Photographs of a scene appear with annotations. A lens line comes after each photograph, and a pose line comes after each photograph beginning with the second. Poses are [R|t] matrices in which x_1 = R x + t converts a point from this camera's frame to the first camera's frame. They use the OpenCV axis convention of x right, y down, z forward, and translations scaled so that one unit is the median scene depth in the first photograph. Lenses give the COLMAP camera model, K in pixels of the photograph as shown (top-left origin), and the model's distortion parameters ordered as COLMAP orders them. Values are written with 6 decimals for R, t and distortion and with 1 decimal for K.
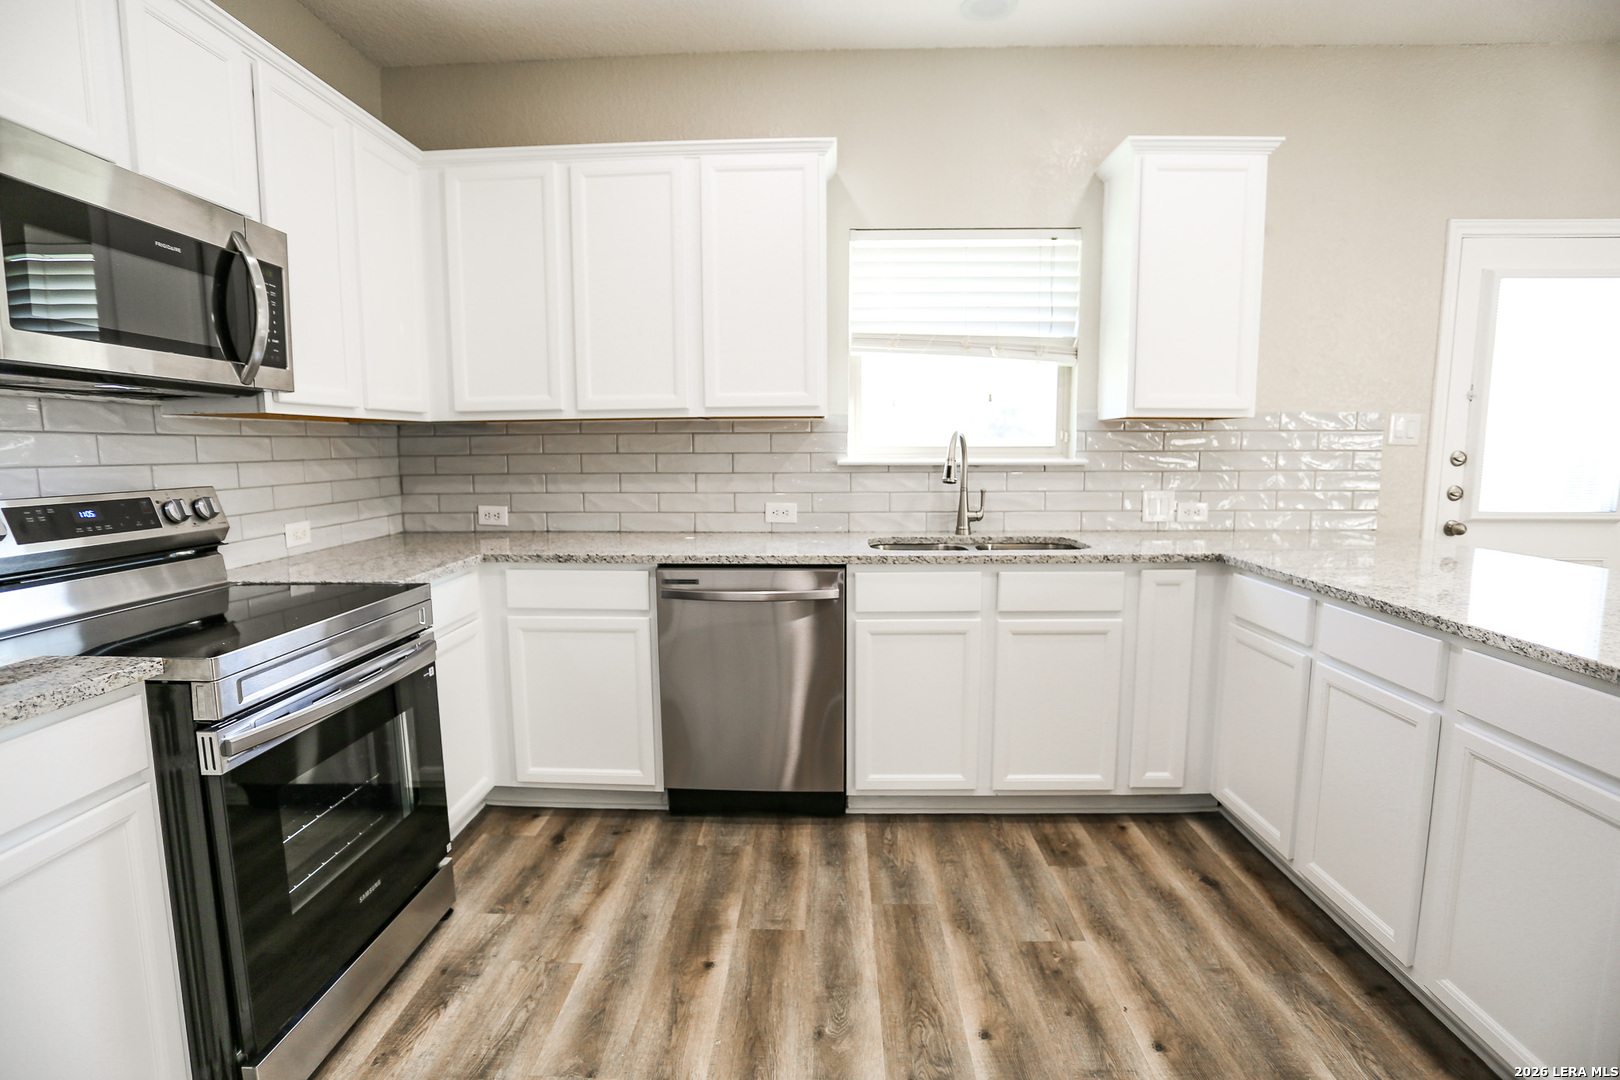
lens RADIAL K [[804.5, 0, 799.7], [0, 804.5, 538.8], [0, 0, 1]] dist [-0.084871, 0.034709]
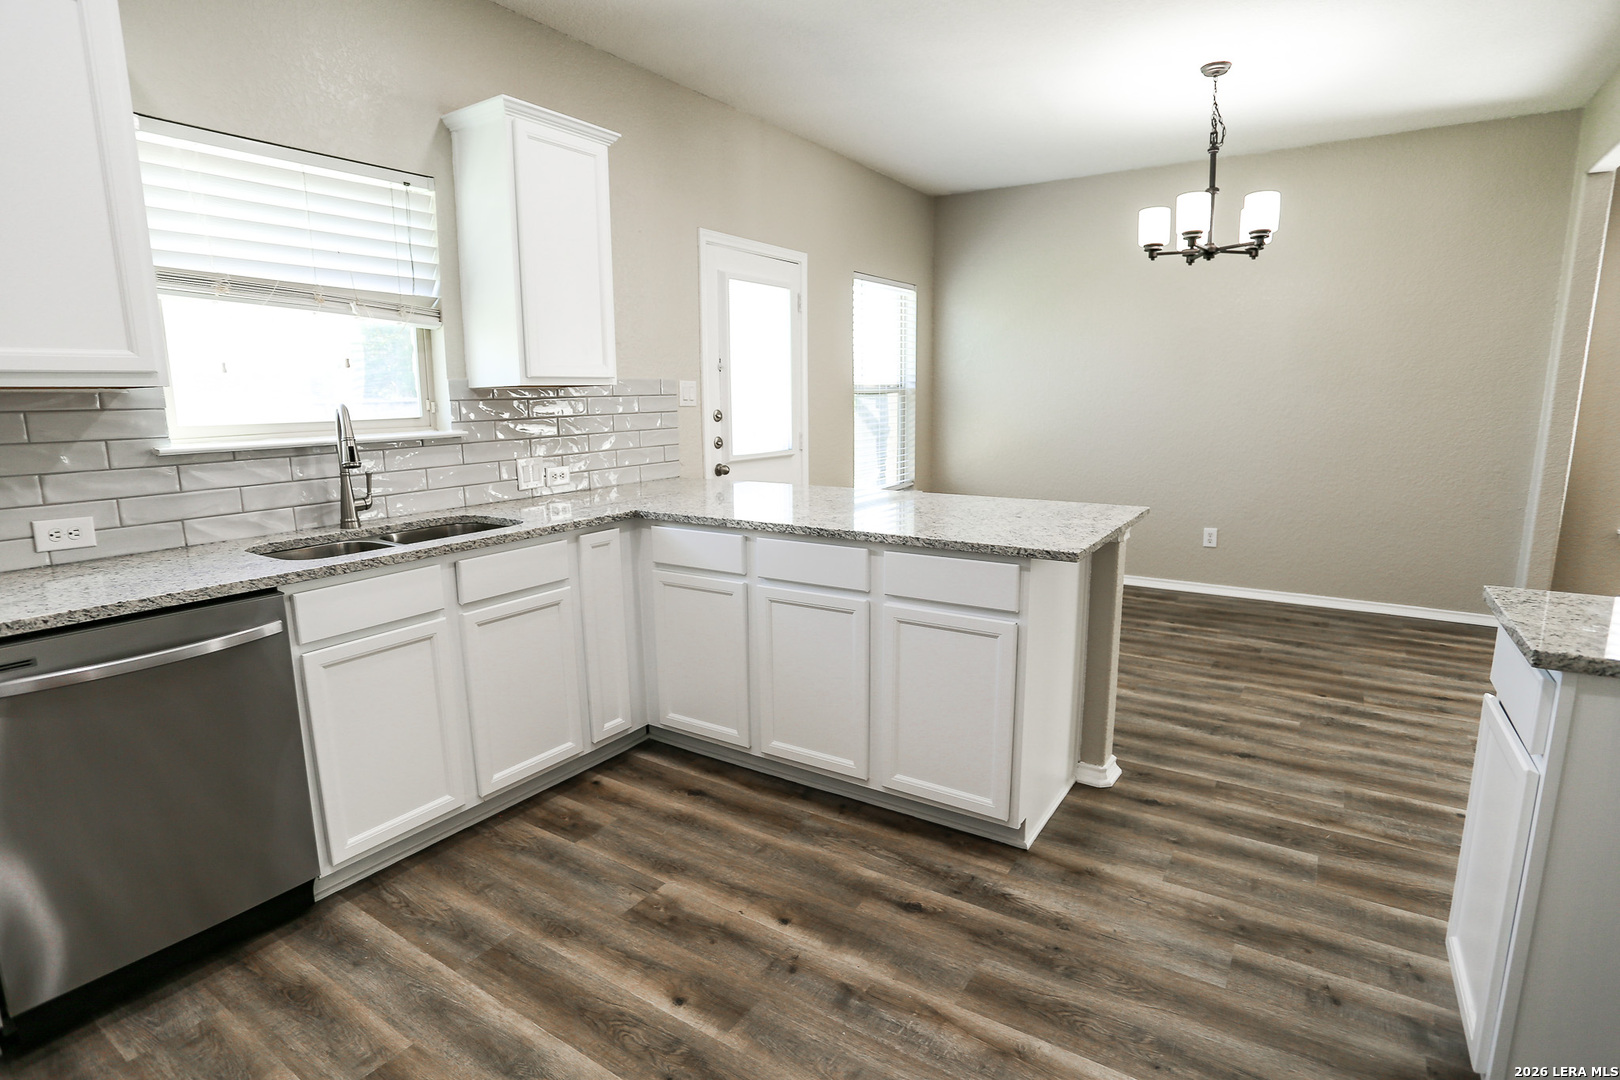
lens RADIAL K [[824.7, 0, 810.0], [0, 824.7, 540.0], [0, 0, 1]] dist [-0.086262, 0.035772]
pose [[0.509679, -0.150158, 0.847160, -0.319125], [0.108506, 0.988009, 0.109843, -0.039596], [-0.853495, 0.035937, 0.519861, 0.188626]]
